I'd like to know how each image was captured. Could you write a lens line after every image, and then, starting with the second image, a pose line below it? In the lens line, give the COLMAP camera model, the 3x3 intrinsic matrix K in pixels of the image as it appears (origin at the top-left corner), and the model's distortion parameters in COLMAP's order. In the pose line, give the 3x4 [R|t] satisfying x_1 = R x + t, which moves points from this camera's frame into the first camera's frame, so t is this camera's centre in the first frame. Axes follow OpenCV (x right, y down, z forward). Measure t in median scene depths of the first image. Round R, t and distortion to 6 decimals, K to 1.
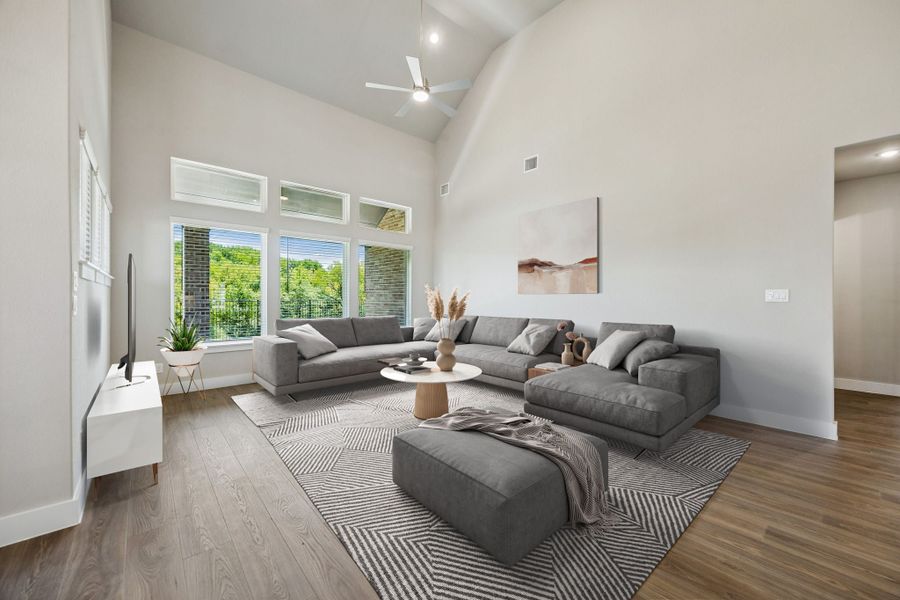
lens RADIAL K [[346.5, 0, 456.4], [0, 346.5, 301.2], [0, 0, 1]] dist [-0.001402, 0.000131]
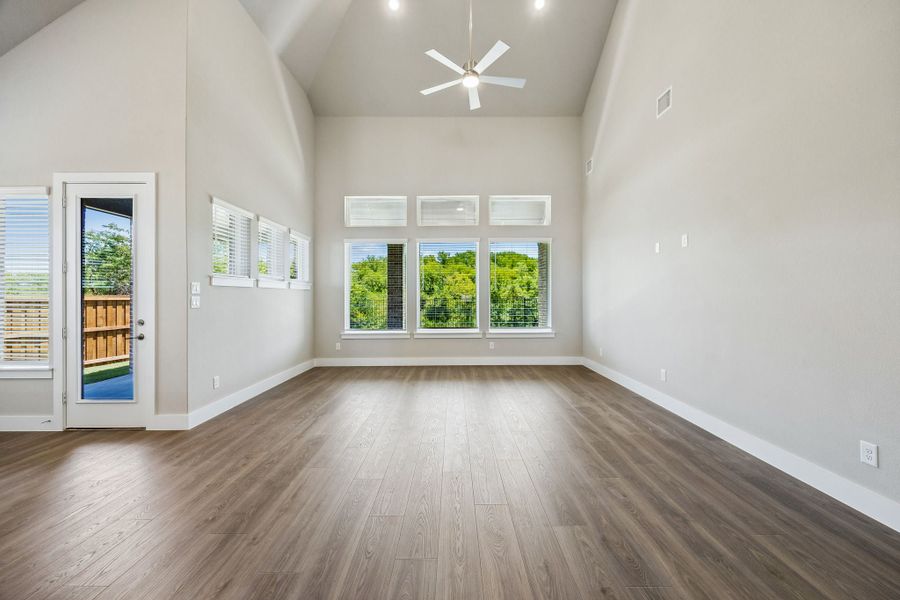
lens RADIAL K [[346.5, 0, 449.3], [0, 346.5, 295.4], [0, 0, 1]] dist [-0.001402, 0.000131]
pose [[0.746445, -0.007218, -0.665408, 0.287224], [0.000098, 0.999942, -0.010736, -0.002695], [0.665447, 0.007949, 0.746403, 0.165038]]
